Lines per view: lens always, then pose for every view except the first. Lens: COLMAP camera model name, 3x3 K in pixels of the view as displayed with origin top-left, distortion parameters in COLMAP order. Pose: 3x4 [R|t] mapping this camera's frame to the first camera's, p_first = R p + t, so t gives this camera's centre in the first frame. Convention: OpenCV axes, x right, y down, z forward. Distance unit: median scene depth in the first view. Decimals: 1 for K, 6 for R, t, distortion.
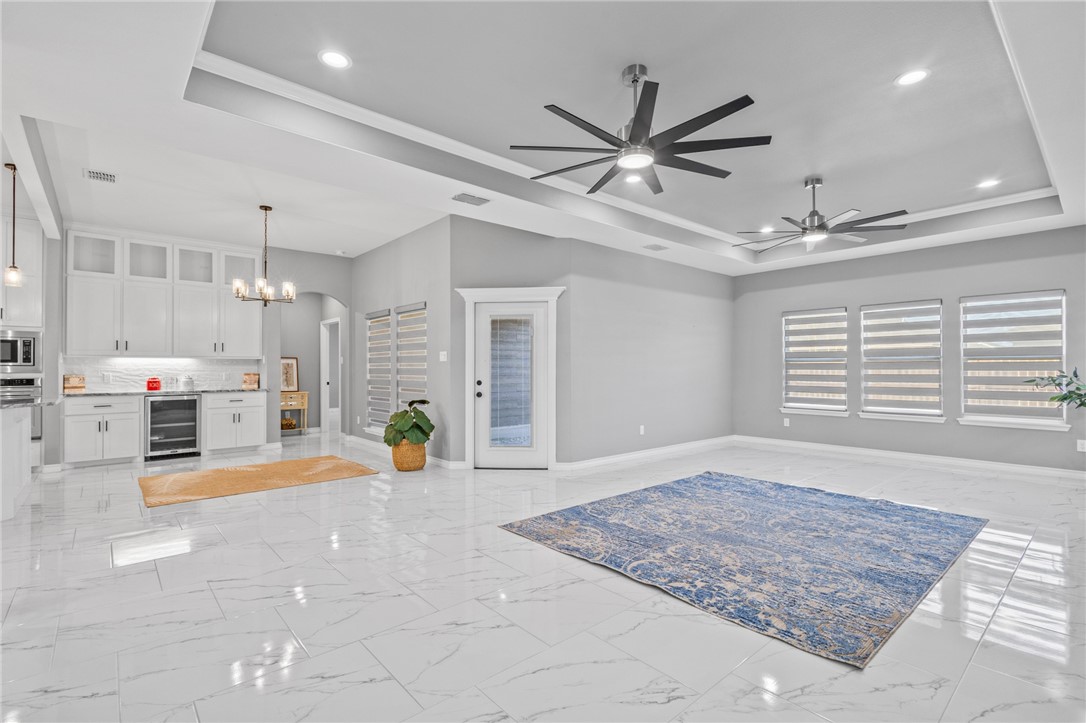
lens RADIAL K [[500.2, 0, 541.4], [0, 500.2, 362.0], [0, 0, 1]] dist [0.008548, -0.003086]
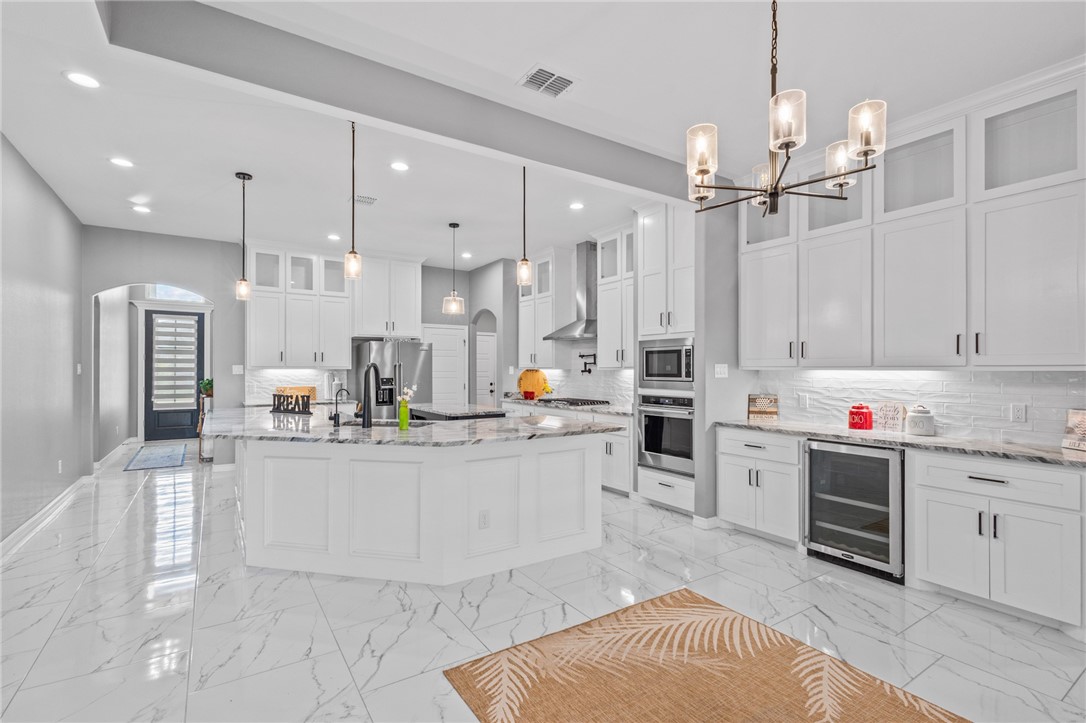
lens RADIAL K [[500.2, 0, 538.5], [0, 500.2, 366.2], [0, 0, 1]] dist [0.008548, -0.003086]
pose [[-0.141439, -0.004596, -0.989936, -0.193629], [0.008904, 0.999943, -0.005914, -0.012620], [0.989907, -0.009651, -0.141390, 0.790803]]
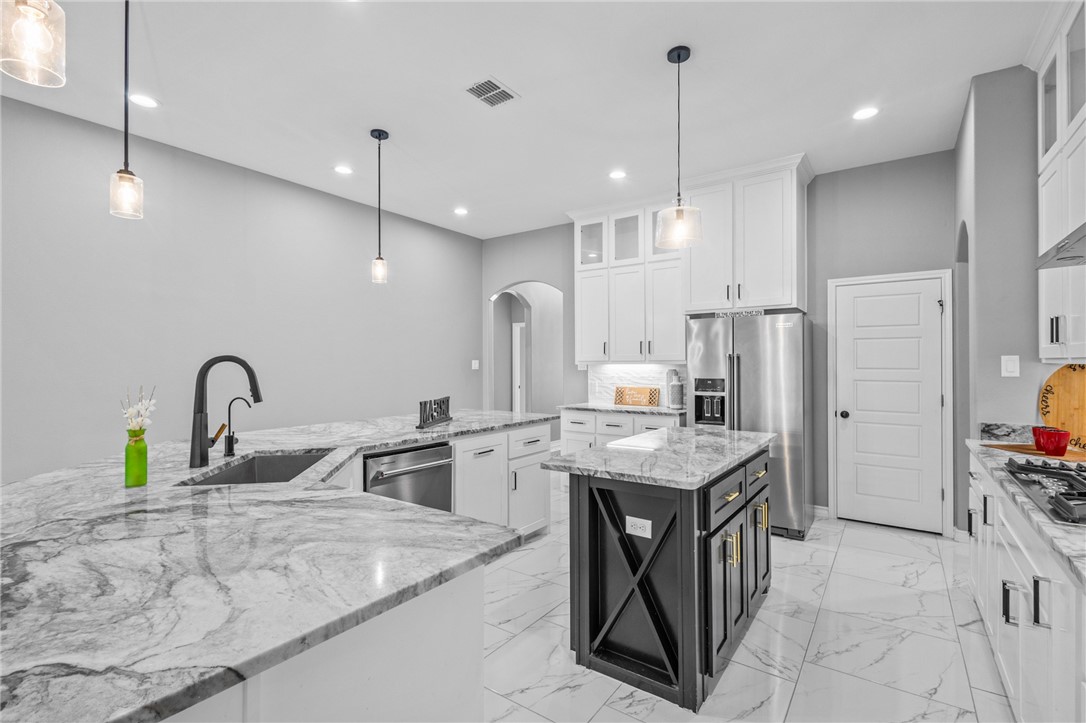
lens RADIAL K [[500.2, 0, 539.3], [0, 500.2, 361.7], [0, 0, 1]] dist [0.008548, -0.003086]
pose [[-0.972462, 0.003608, -0.233032, -0.852591], [0.006753, 0.999897, -0.012699, -0.012197], [0.232962, -0.013924, -0.972386, 0.892676]]
